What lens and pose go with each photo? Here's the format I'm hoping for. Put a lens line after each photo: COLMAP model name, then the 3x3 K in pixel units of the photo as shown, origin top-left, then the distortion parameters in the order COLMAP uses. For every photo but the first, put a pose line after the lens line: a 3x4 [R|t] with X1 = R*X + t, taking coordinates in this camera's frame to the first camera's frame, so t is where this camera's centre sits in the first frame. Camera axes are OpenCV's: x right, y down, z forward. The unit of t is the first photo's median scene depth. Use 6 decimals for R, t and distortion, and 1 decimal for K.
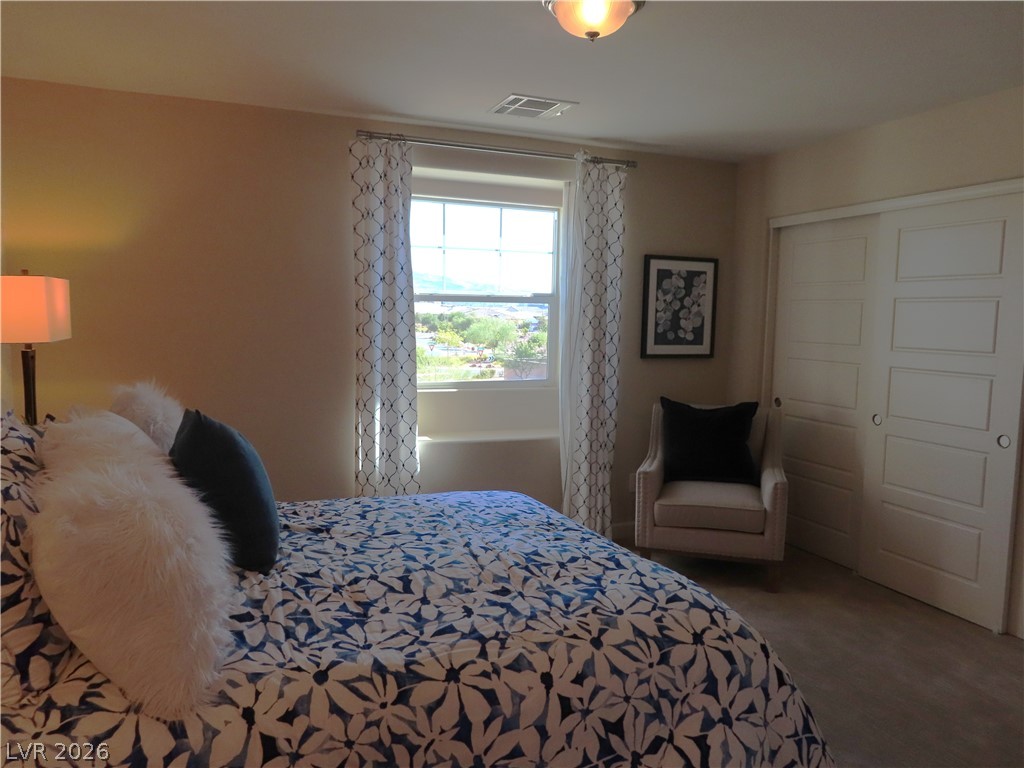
lens RADIAL K [[733.6, 0, 512.0], [0, 733.6, 384.0], [0, 0, 1]] dist [-0.009680, -0.000961]
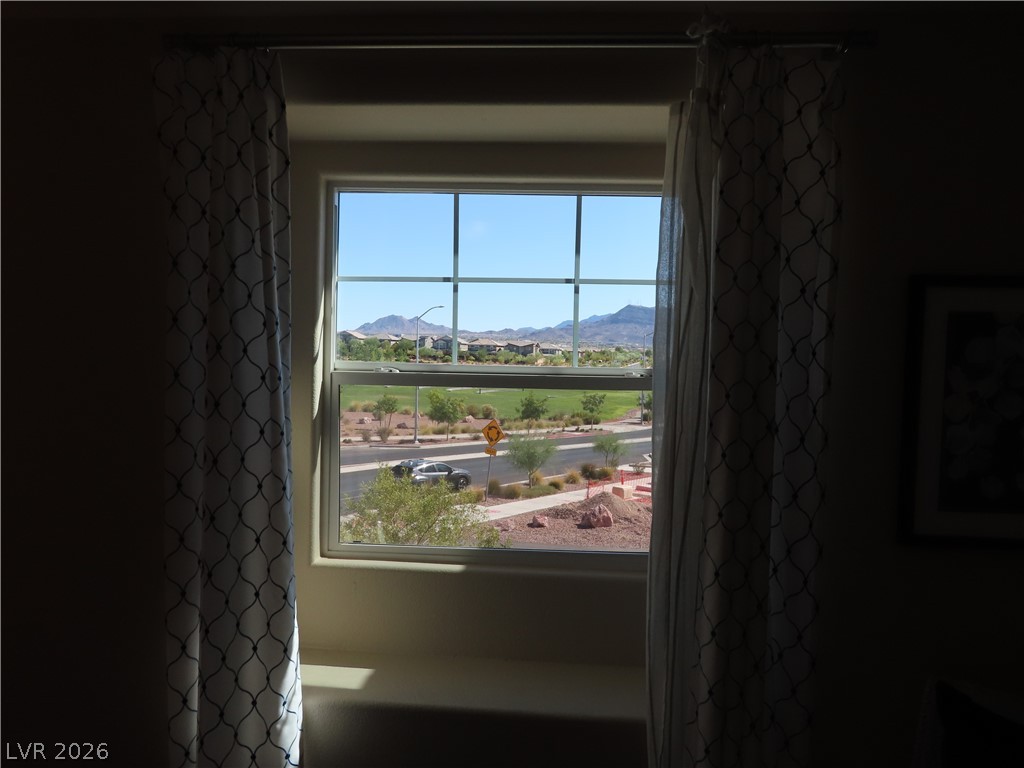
lens RADIAL K [[733.6, 0, 512.0], [0, 733.6, 384.0], [0, 0, 1]] dist [-0.009680, -0.000961]
pose [[0.894145, 0.019423, -0.447355, 0.171206], [-0.046586, 0.997672, -0.049797, -0.093344], [0.445347, 0.065366, 0.892969, 0.583786]]
